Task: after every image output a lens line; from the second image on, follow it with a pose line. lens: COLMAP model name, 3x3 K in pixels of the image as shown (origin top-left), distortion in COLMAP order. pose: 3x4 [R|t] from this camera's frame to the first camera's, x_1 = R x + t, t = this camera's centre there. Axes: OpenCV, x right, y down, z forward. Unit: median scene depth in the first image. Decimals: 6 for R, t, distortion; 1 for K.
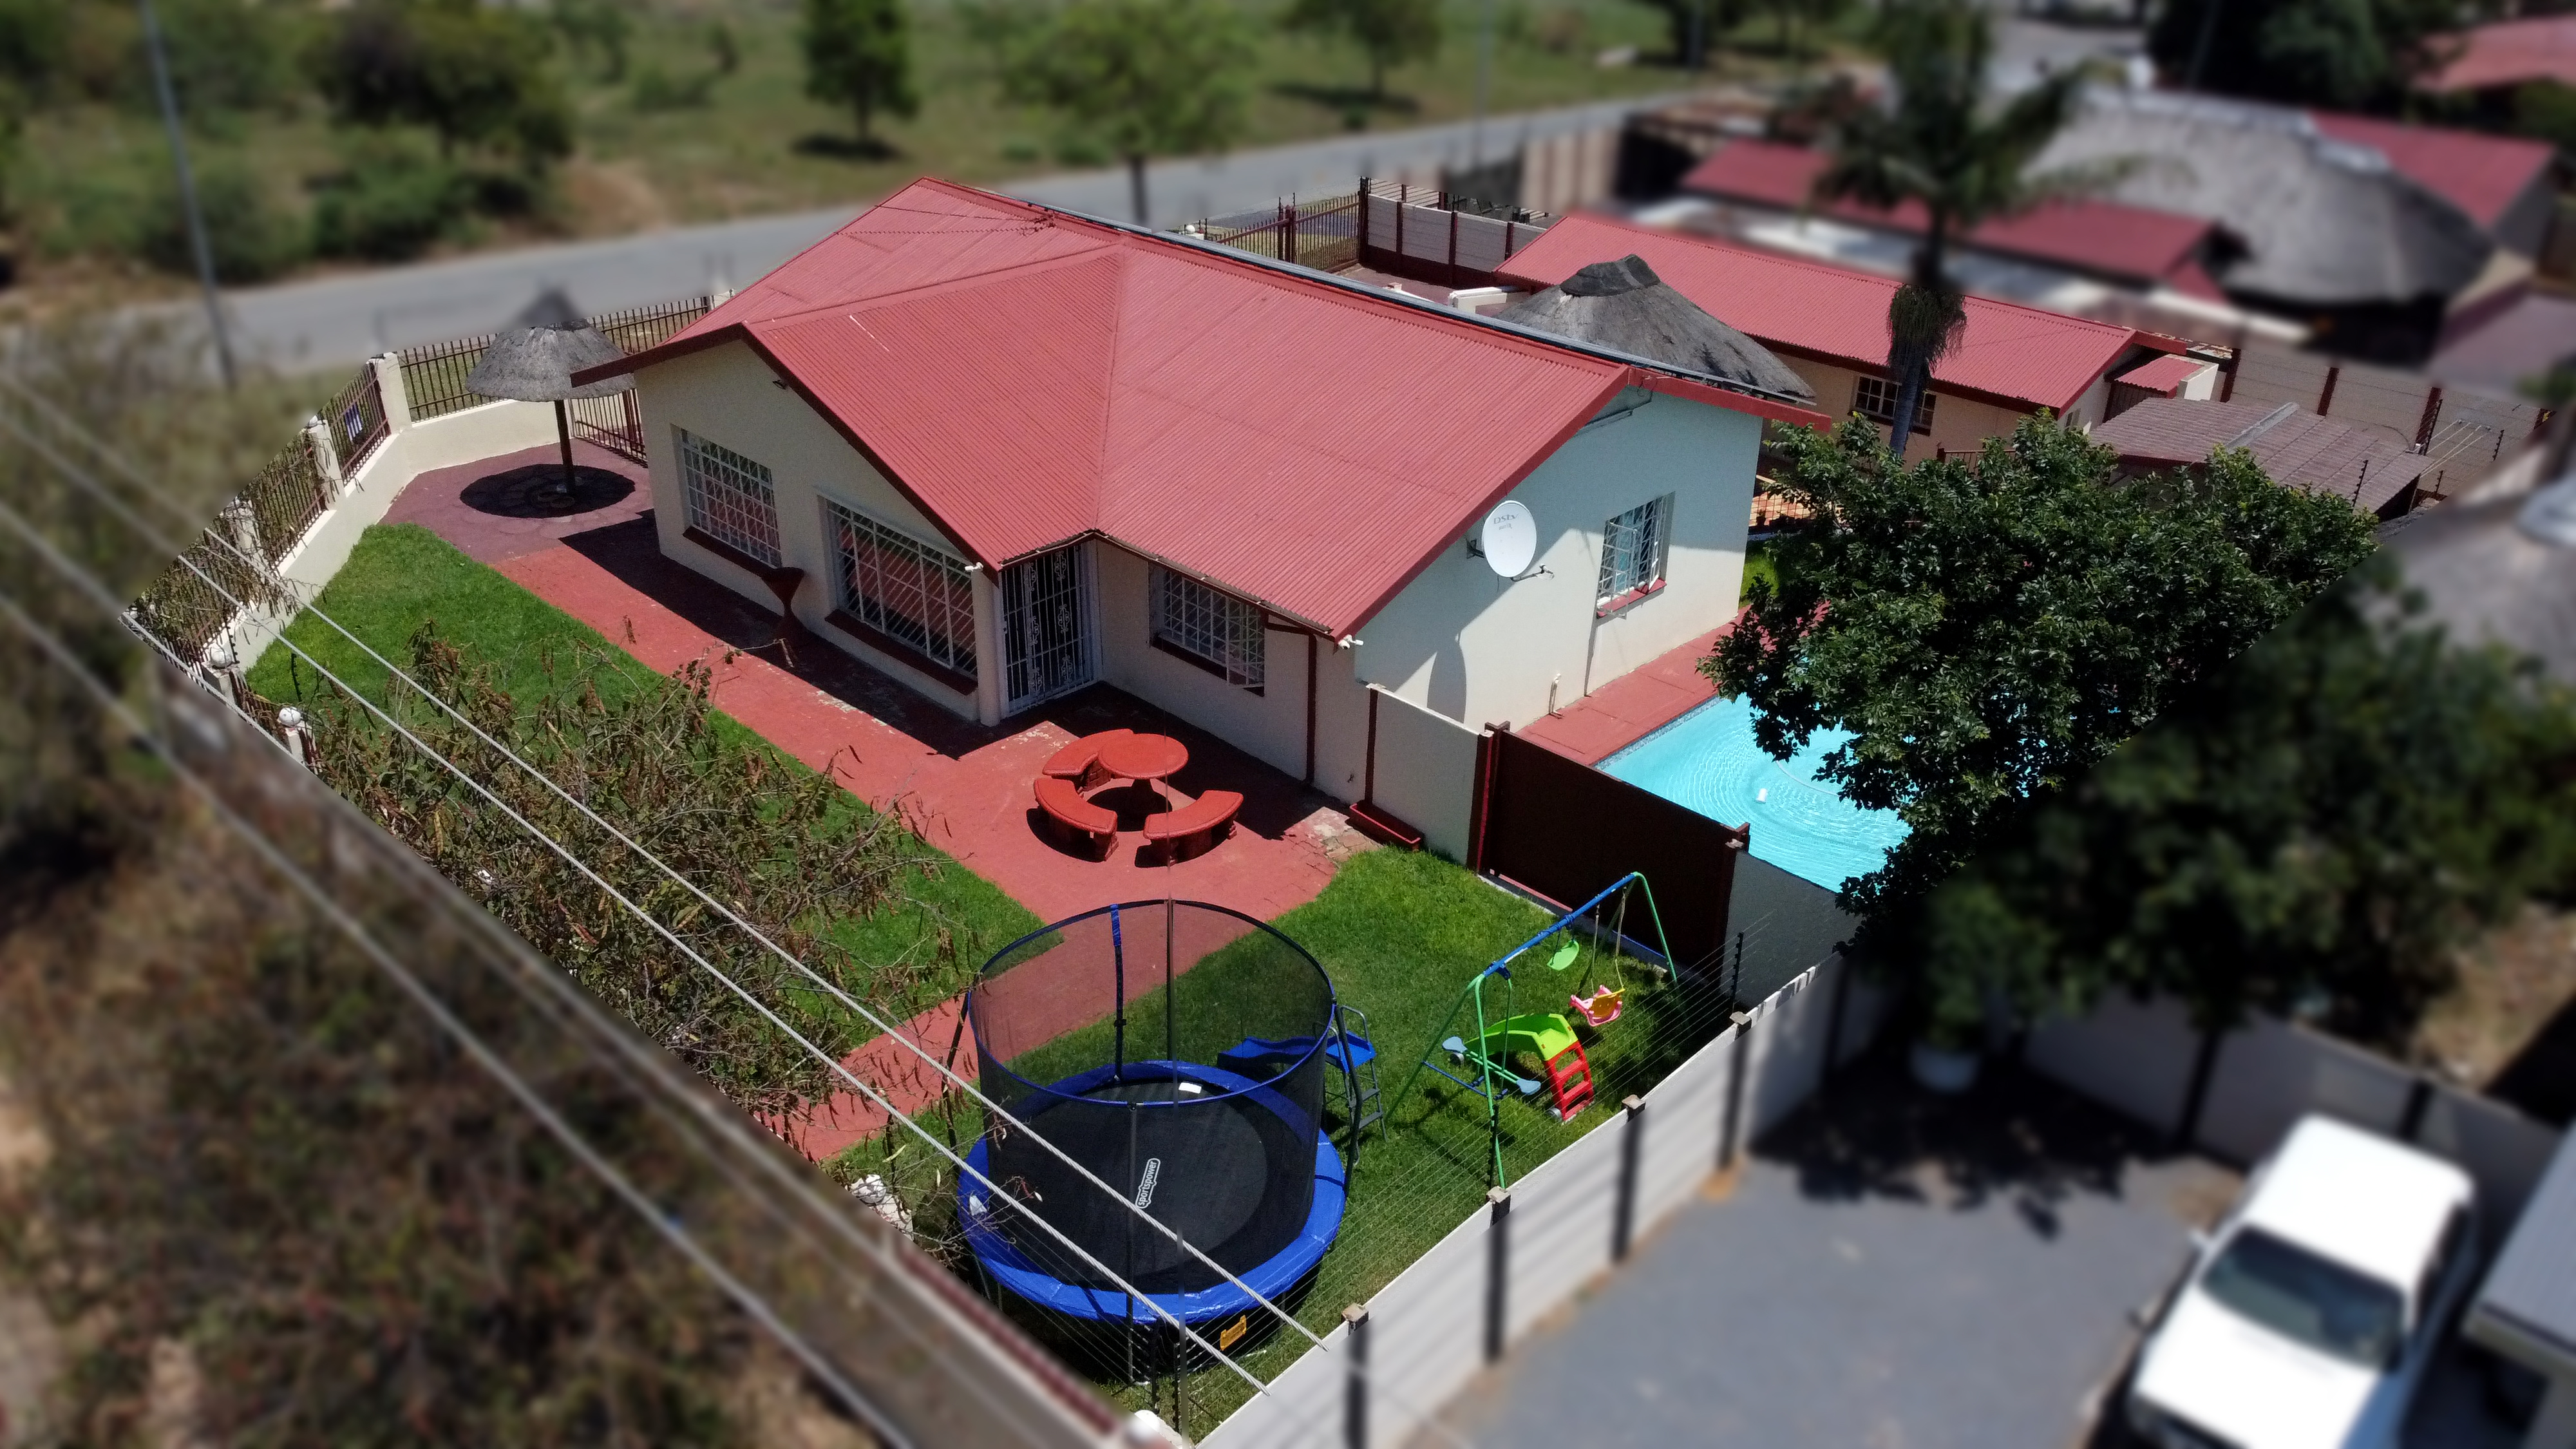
lens RADIAL K [[1918.6, 0, 1288.0], [0, 1918.6, 724.5], [0, 0, 1]] dist [-0.002967, -0.001503]
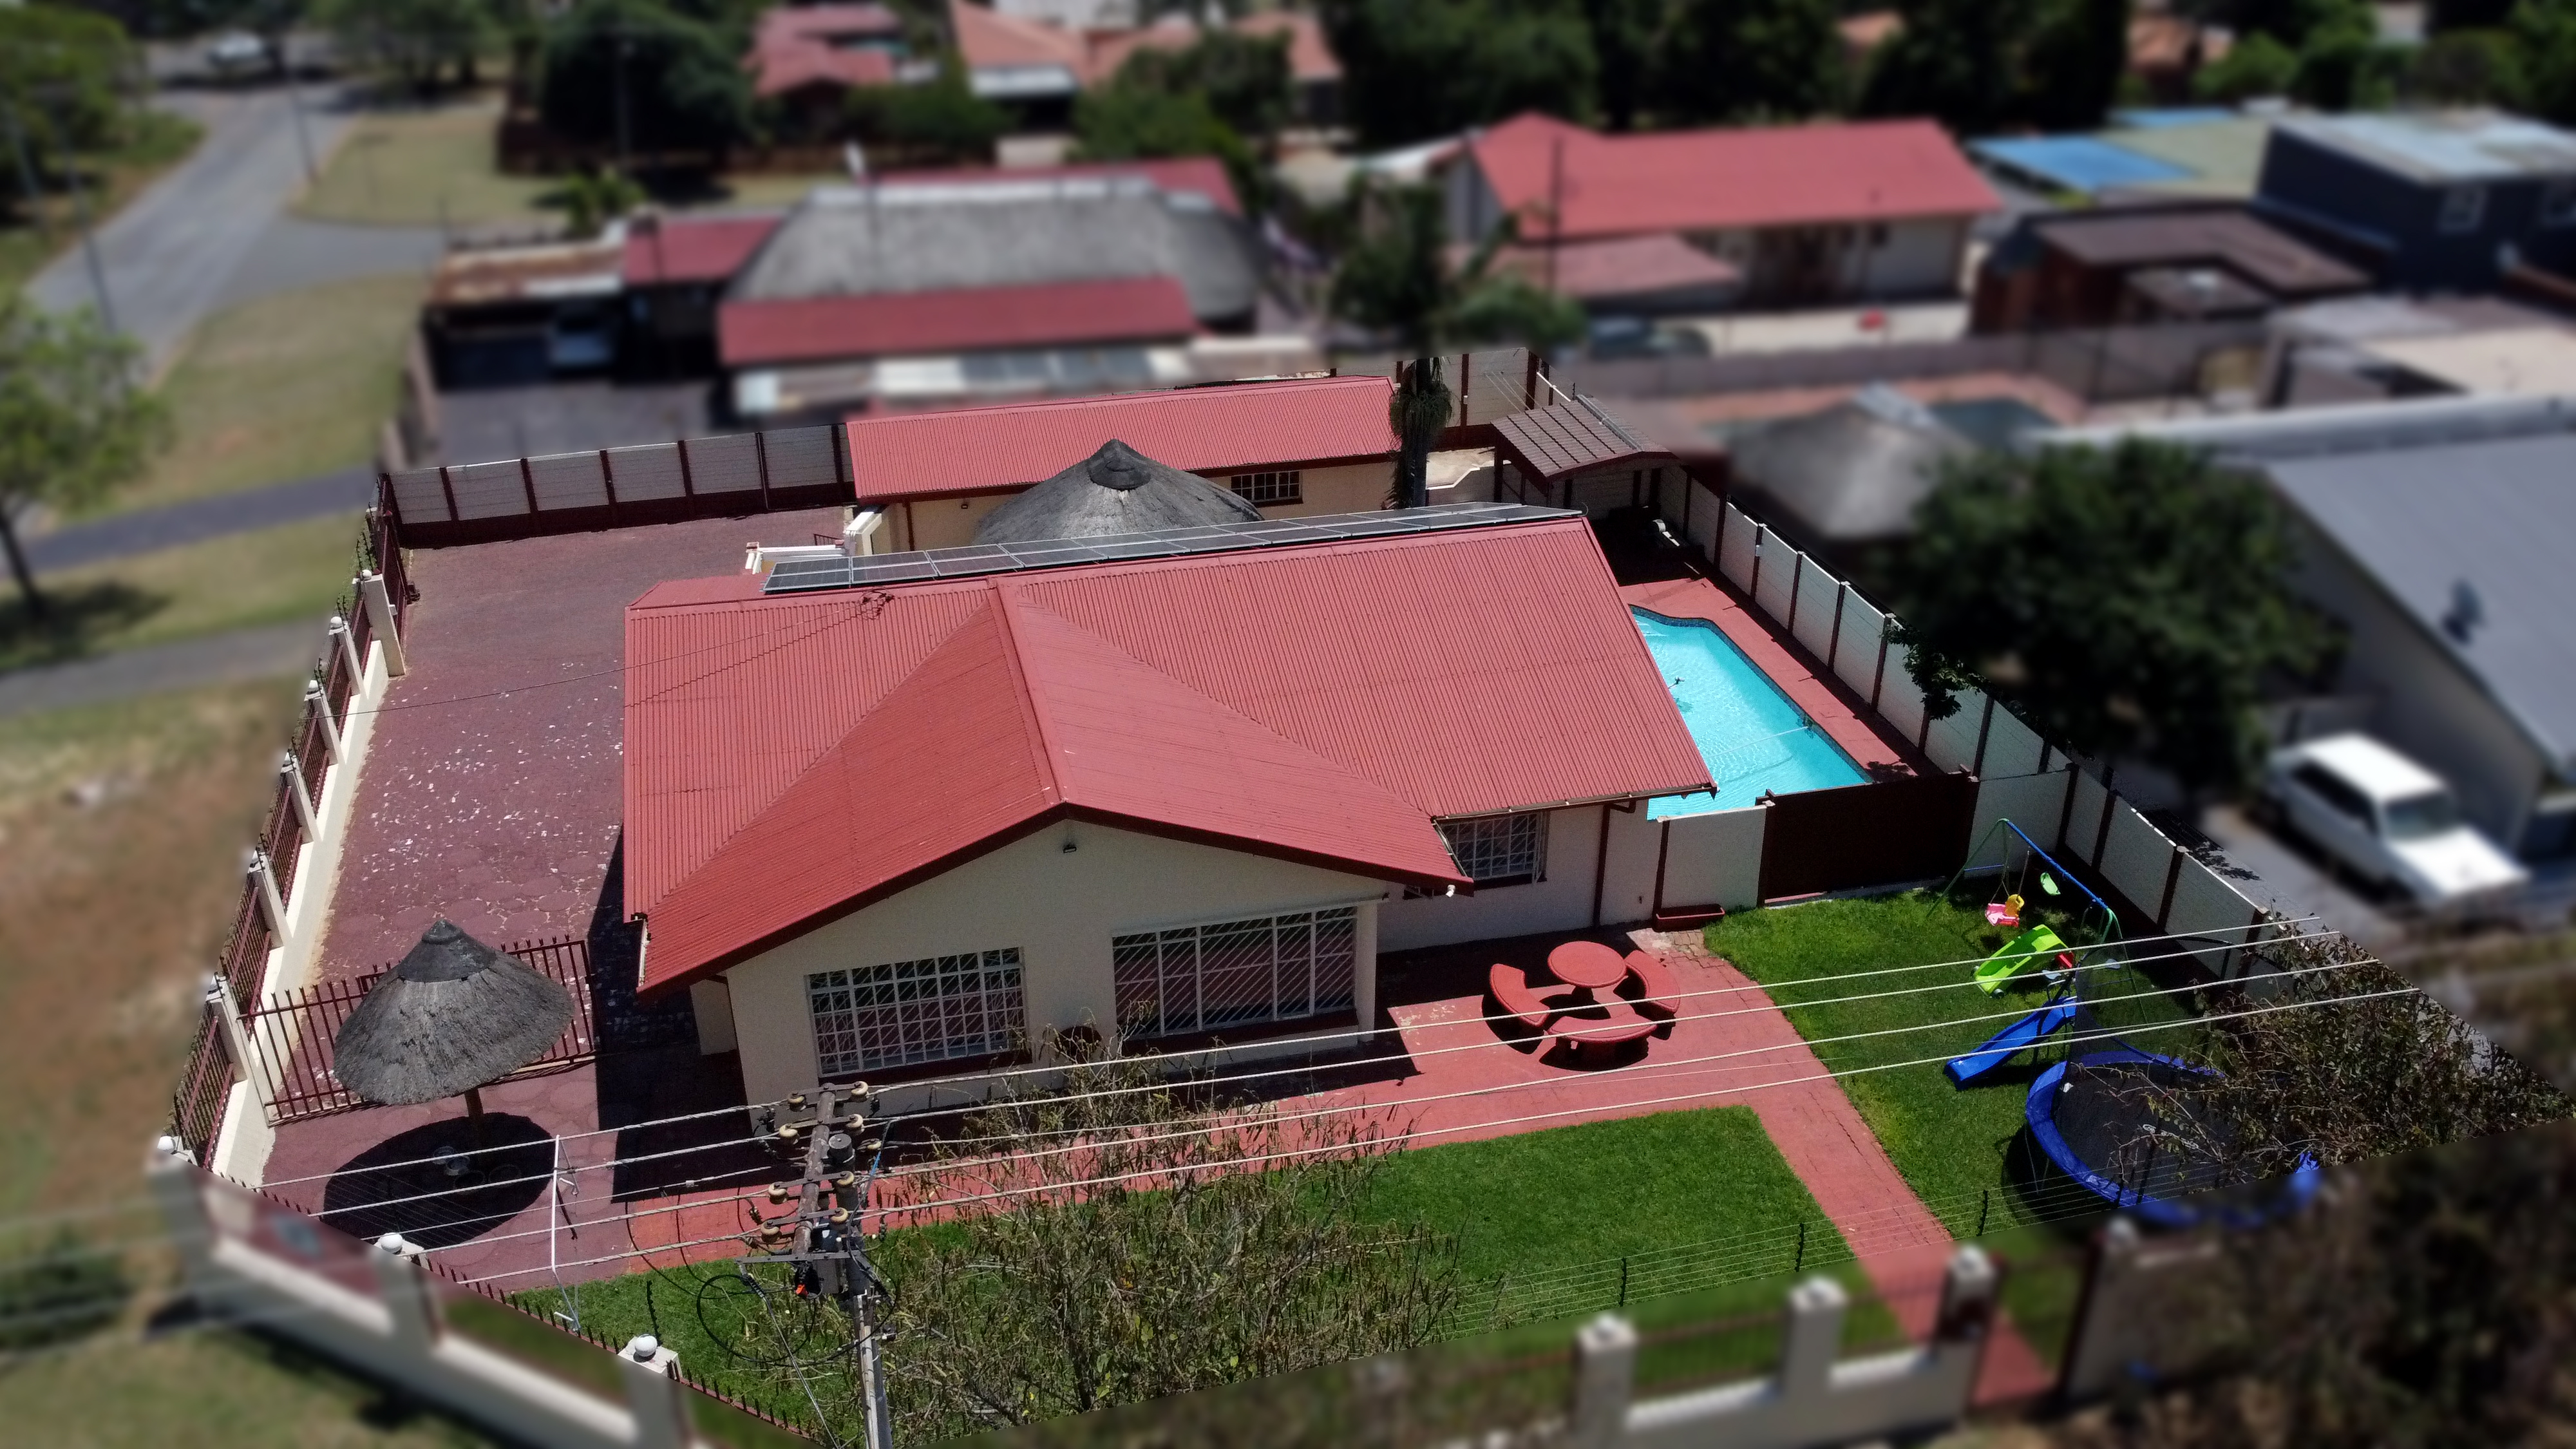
lens RADIAL K [[1918.6, 0, 1288.0], [0, 1918.6, 724.5], [0, 0, 1]] dist [-0.002967, -0.001503]
pose [[0.554077, -0.415967, 0.721089, -0.842682], [0.410125, 0.890192, 0.198380, -0.369197], [-0.724428, 0.185819, 0.663834, 0.301878]]
